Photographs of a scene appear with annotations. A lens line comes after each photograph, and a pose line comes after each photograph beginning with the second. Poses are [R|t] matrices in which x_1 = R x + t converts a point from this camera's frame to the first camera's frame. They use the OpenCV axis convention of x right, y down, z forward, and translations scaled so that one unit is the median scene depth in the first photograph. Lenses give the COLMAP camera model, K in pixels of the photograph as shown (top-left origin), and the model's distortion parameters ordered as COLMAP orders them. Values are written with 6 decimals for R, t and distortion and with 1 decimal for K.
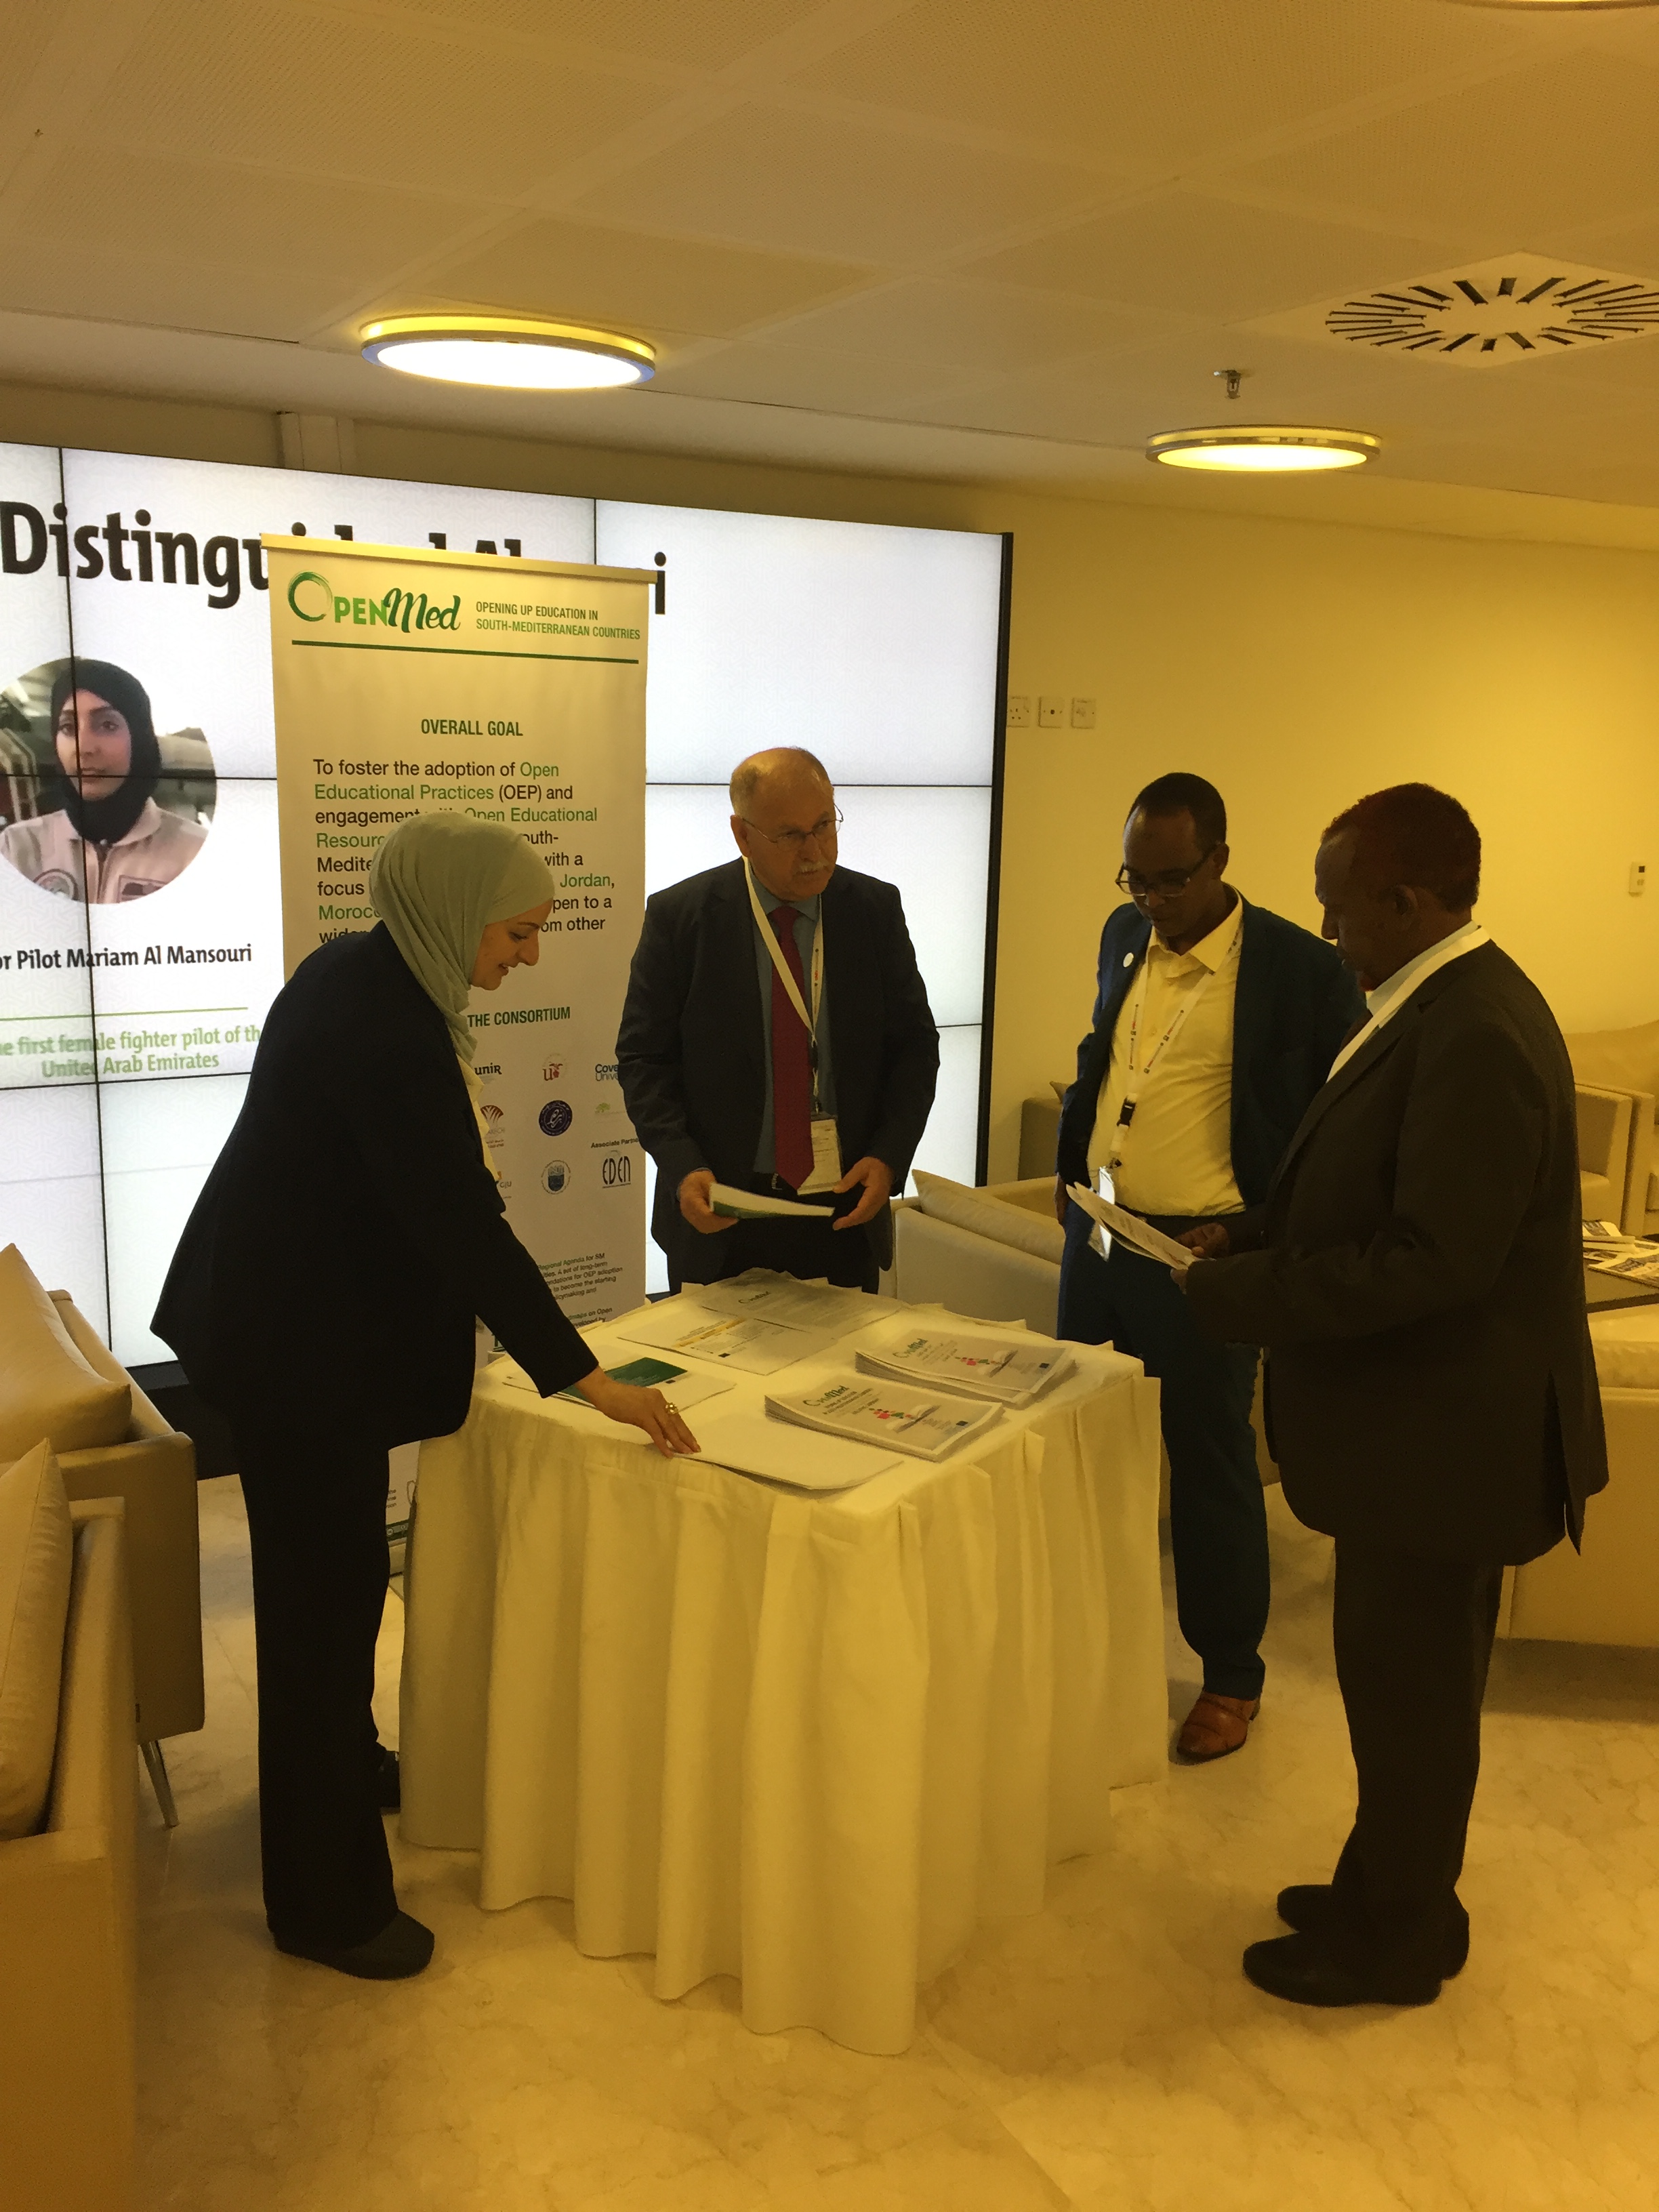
lens RADIAL K [[1878.0, 0, 836.0], [0, 1878.0, 1107.6], [0, 0, 1]] dist [0.074648, -0.139095]
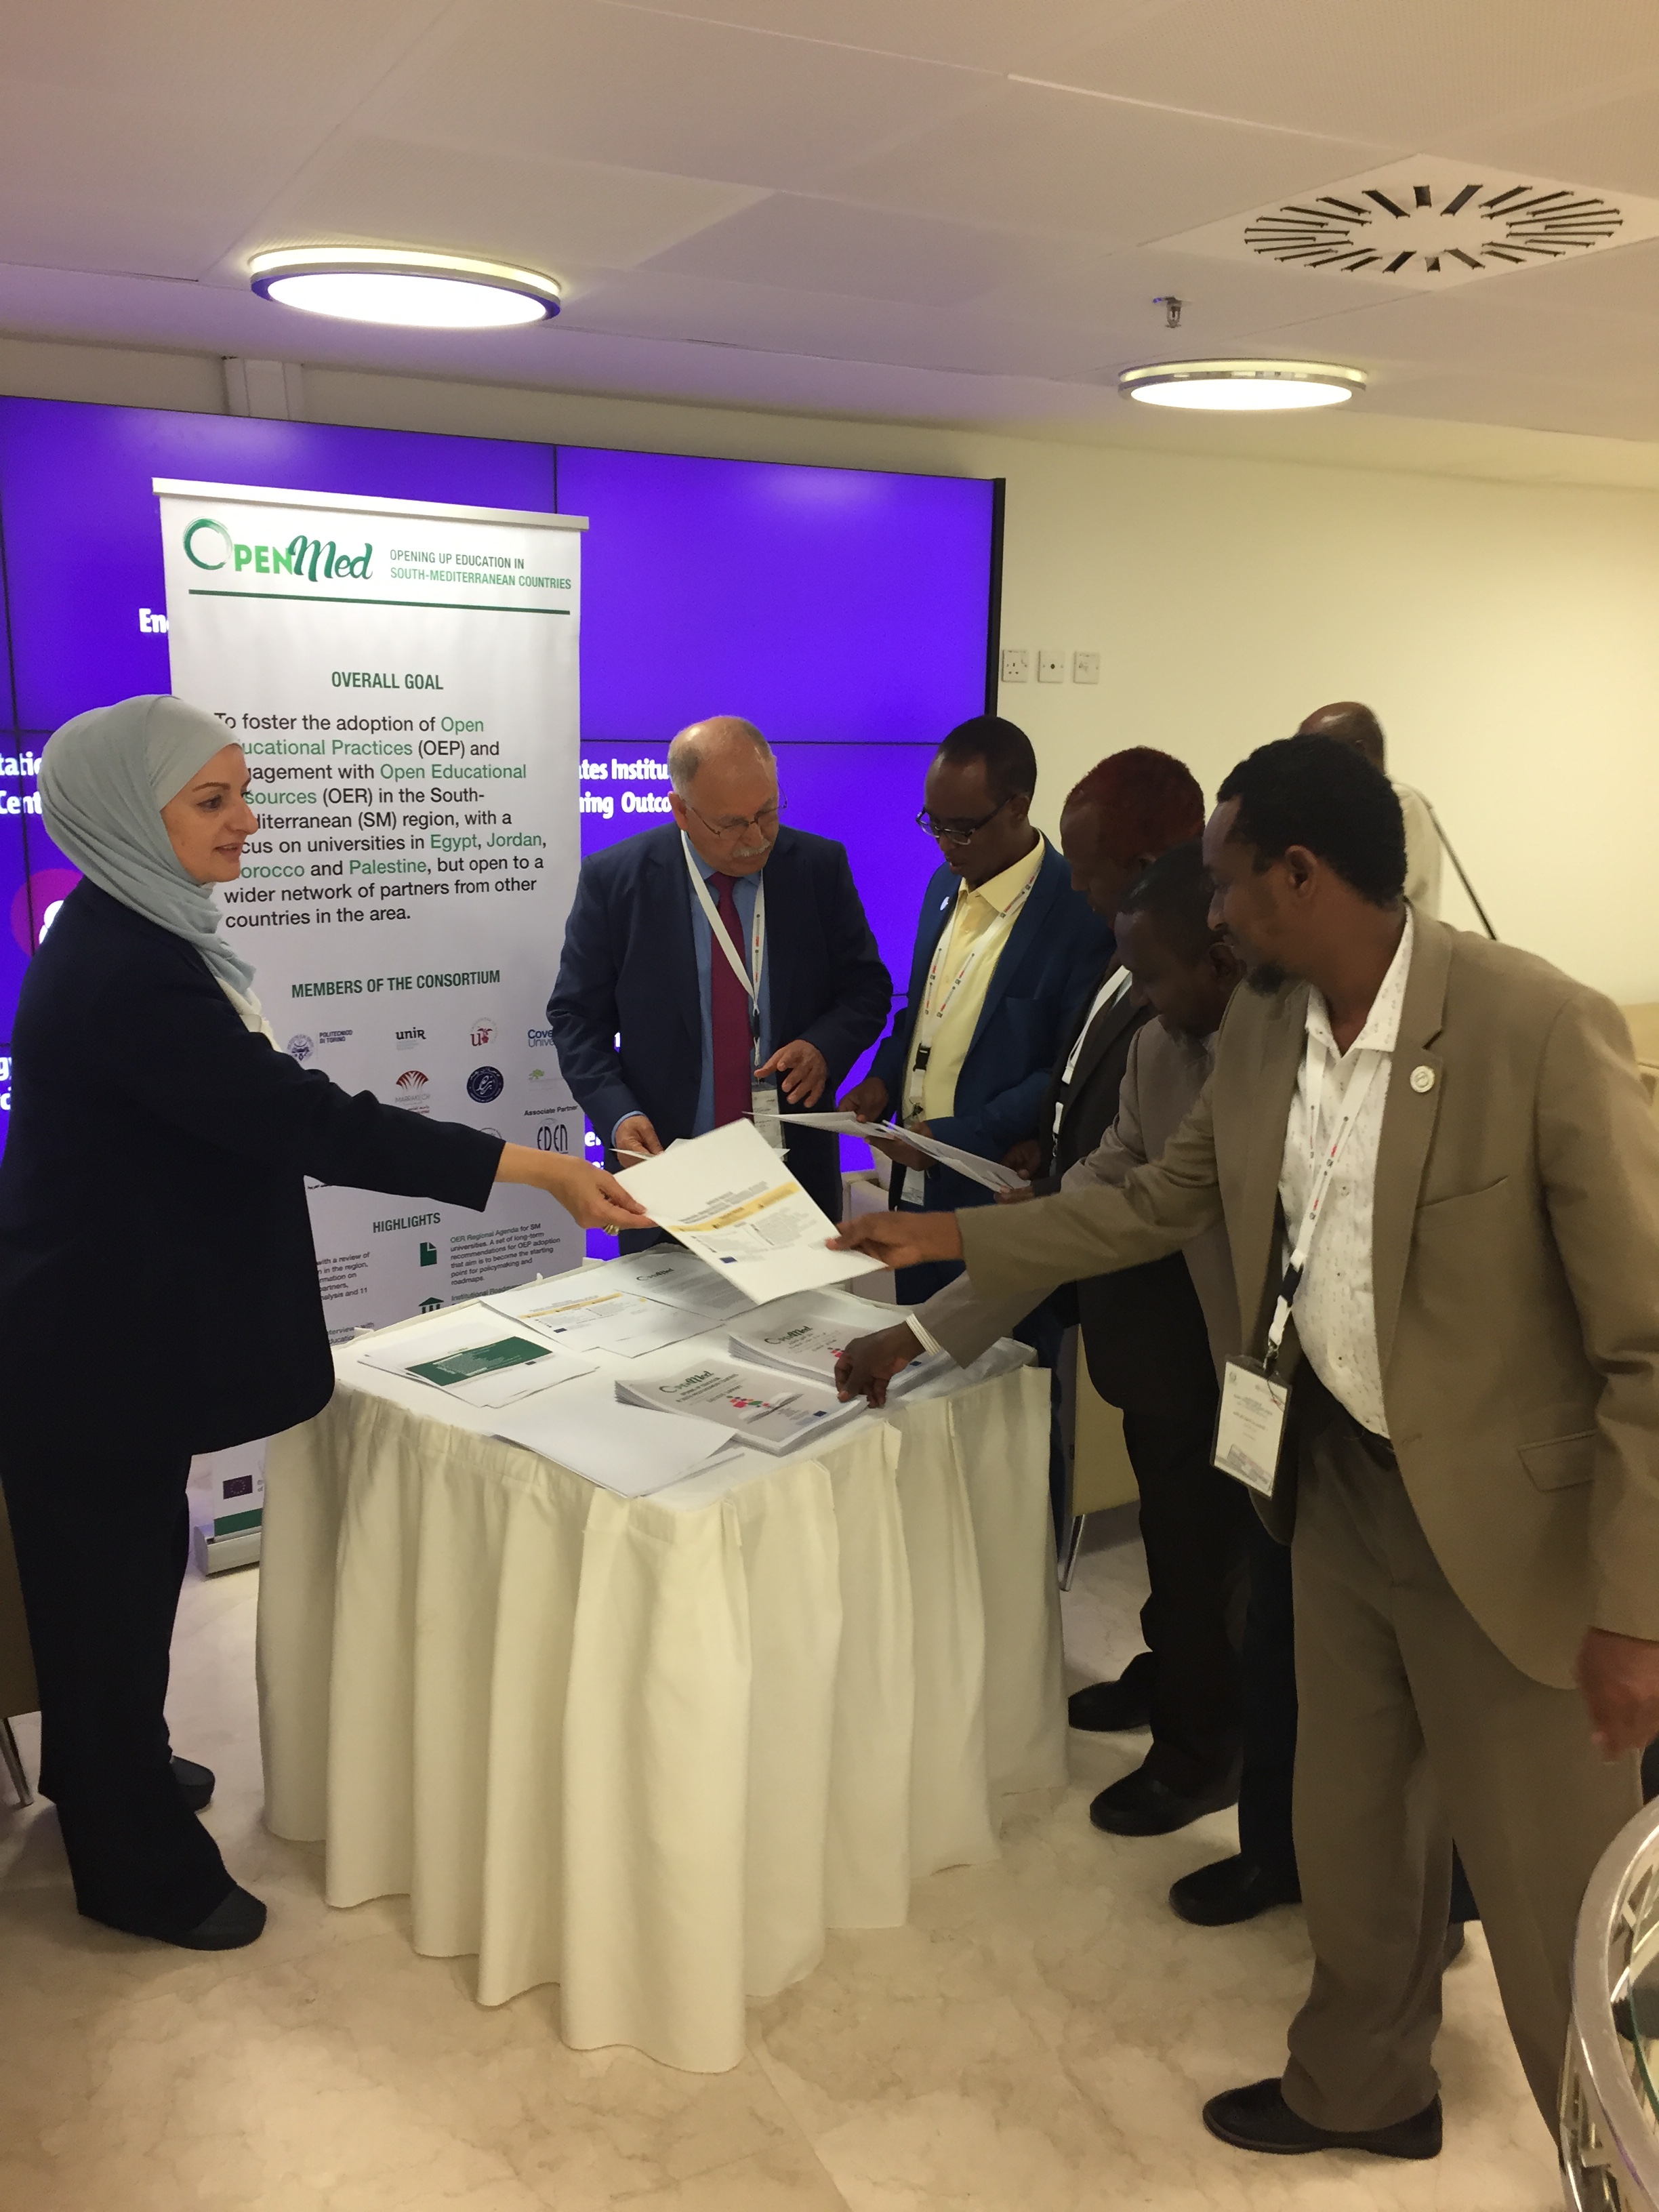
lens RADIAL K [[1879.7, 0, 841.3], [0, 1879.7, 1108.7], [0, 0, 1]] dist [0.083026, -0.128891]
pose [[0.998102, 0.013464, -0.060093, 0.104901], [-0.012180, 0.999691, 0.021685, -0.005971], [0.060366, -0.020912, 0.997957, 0.041515]]
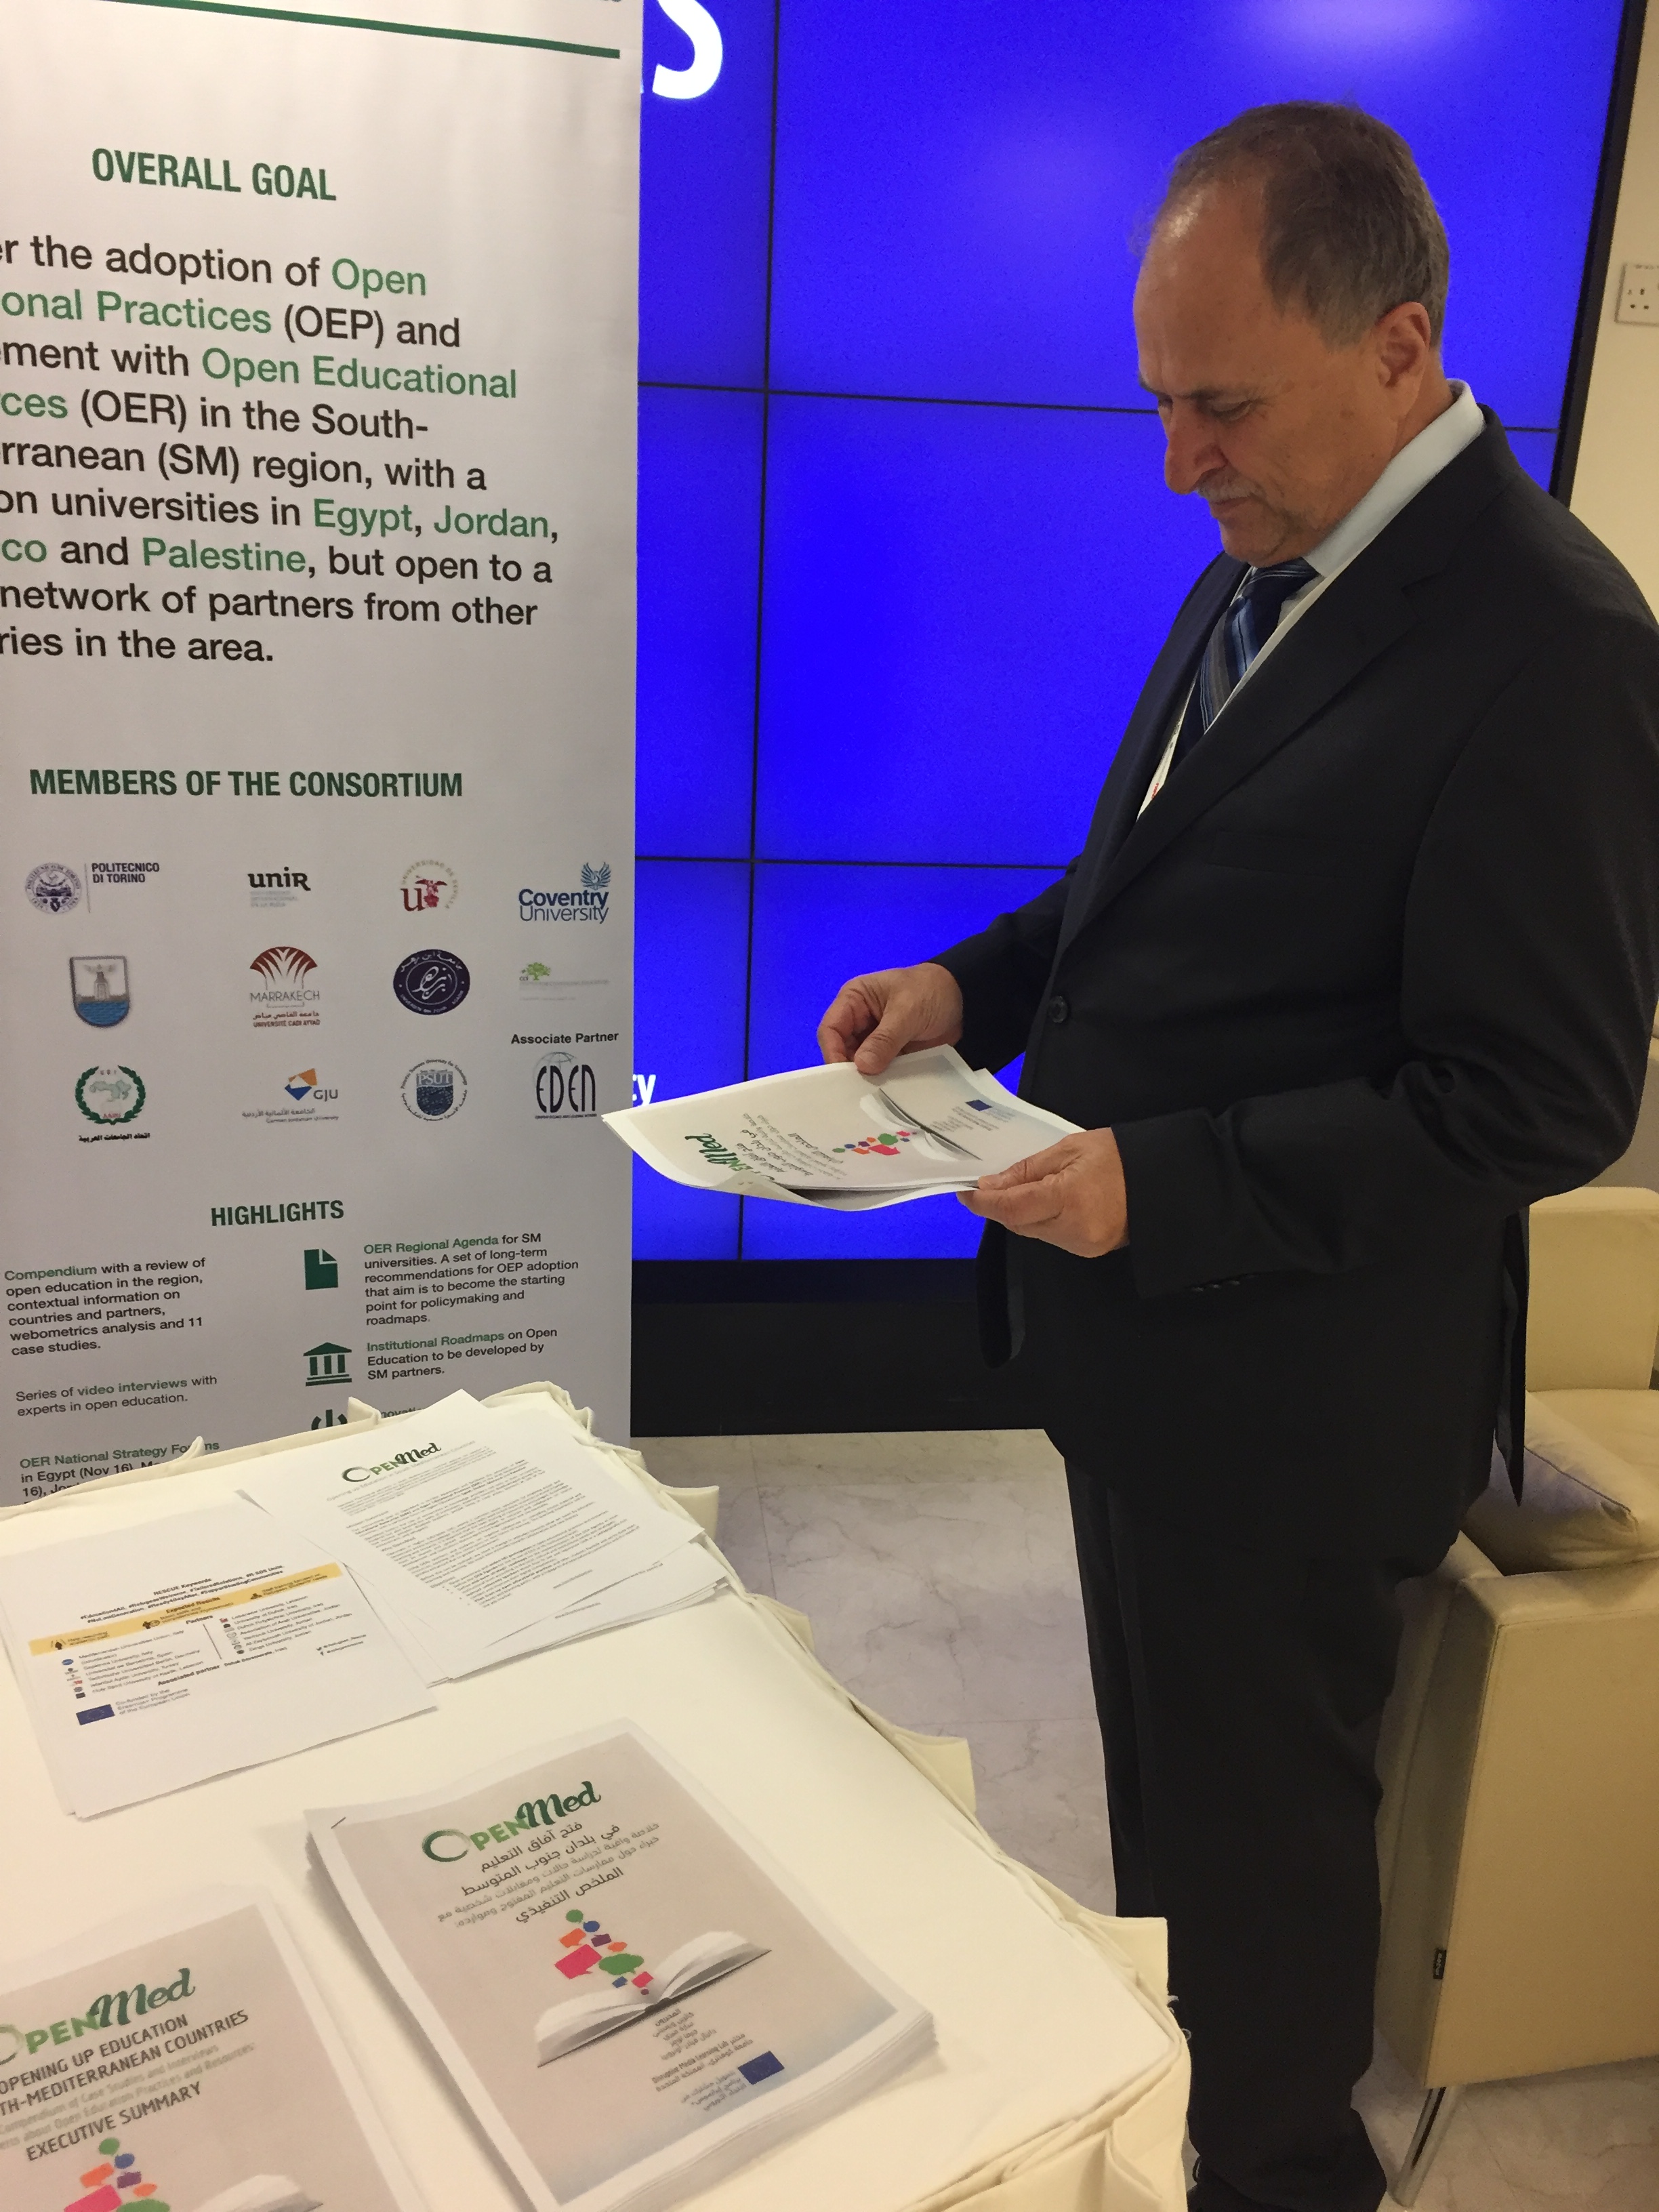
lens RADIAL K [[1879.7, 0, 841.3], [0, 1879.7, 1108.7], [0, 0, 1]] dist [0.083026, -0.128891]
pose [[0.922946, 0.142258, -0.357677, 0.173968], [-0.101965, 0.986363, 0.129194, -0.044972], [0.371178, -0.082769, 0.924866, 0.608306]]
